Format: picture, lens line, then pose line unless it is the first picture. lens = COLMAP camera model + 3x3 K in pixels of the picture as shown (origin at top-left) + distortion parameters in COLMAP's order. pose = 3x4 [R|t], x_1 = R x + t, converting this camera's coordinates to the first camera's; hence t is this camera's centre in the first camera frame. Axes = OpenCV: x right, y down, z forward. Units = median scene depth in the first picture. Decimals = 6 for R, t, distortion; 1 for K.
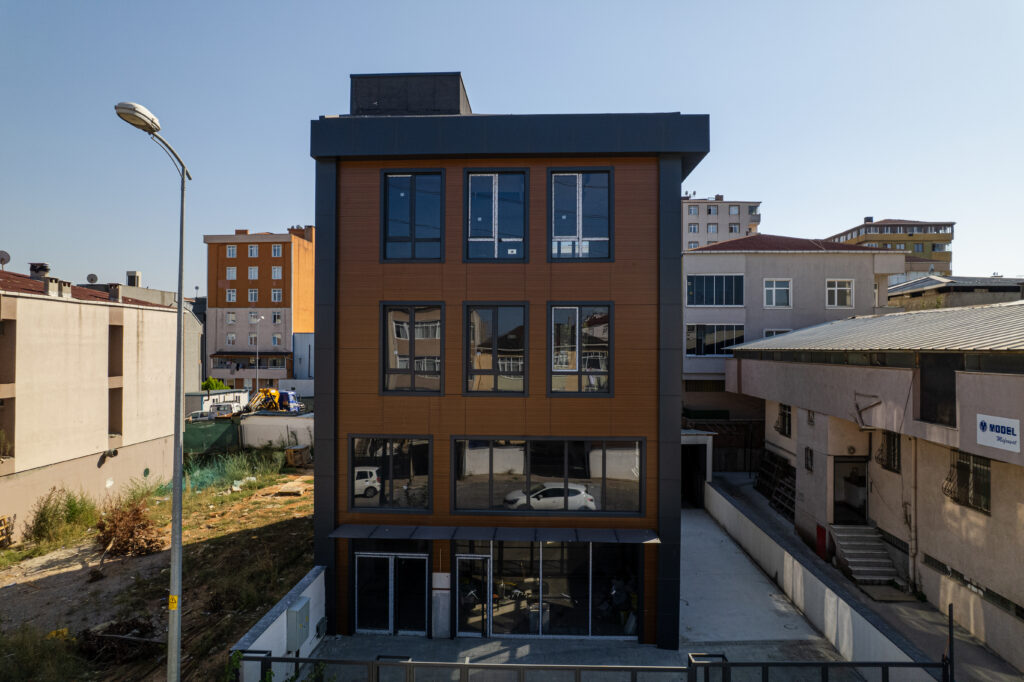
lens RADIAL K [[672.5, 0, 512.4], [0, 672.5, 334.4], [0, 0, 1]] dist [-0.064991, 0.061308]
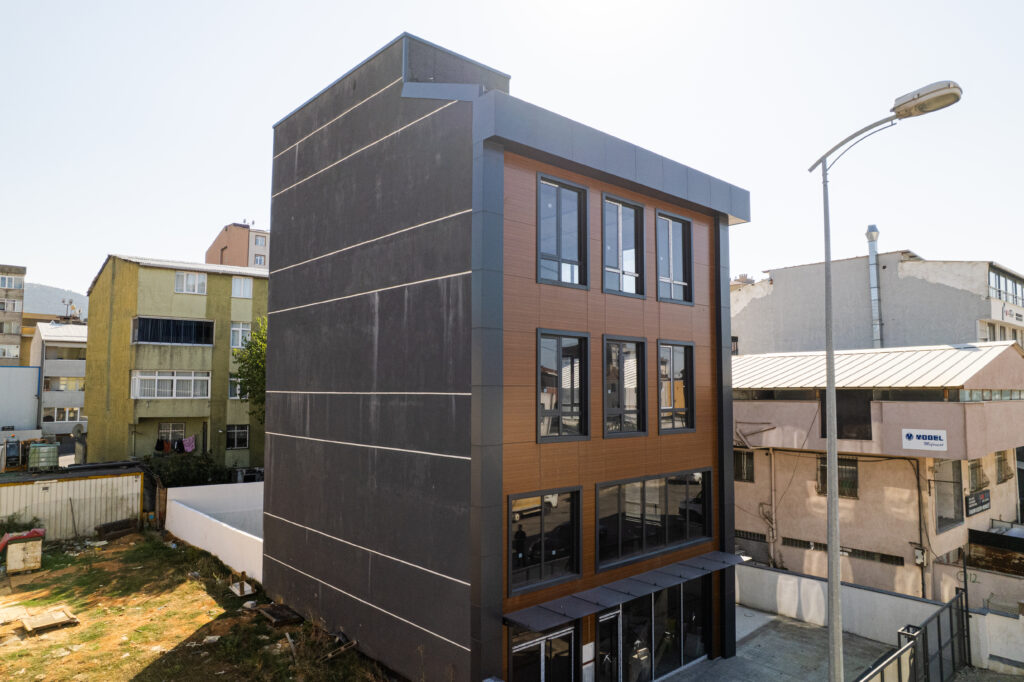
lens RADIAL K [[672.5, 0, 514.9], [0, 672.5, 347.7], [0, 0, 1]] dist [-0.064991, 0.061308]
pose [[0.707728, 0.043219, 0.705161, -0.796734], [-0.008963, 0.998596, -0.052207, 0.017150], [-0.706428, 0.030629, 0.707122, 0.436532]]
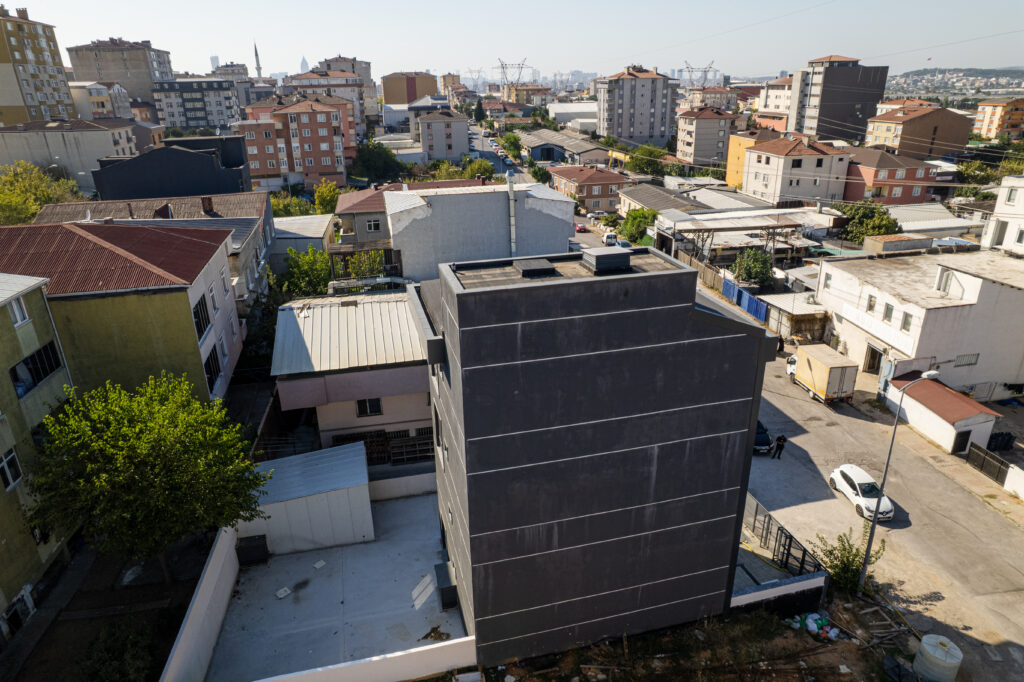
lens RADIAL K [[672.5, 0, 512.5], [0, 672.5, 342.5], [0, 0, 1]] dist [-0.064991, 0.061308]
pose [[-0.297473, -0.355548, 0.886056, -1.123879], [0.002514, 0.927775, 0.373132, -0.505717], [-0.954727, 0.113224, -0.275094, 1.339911]]
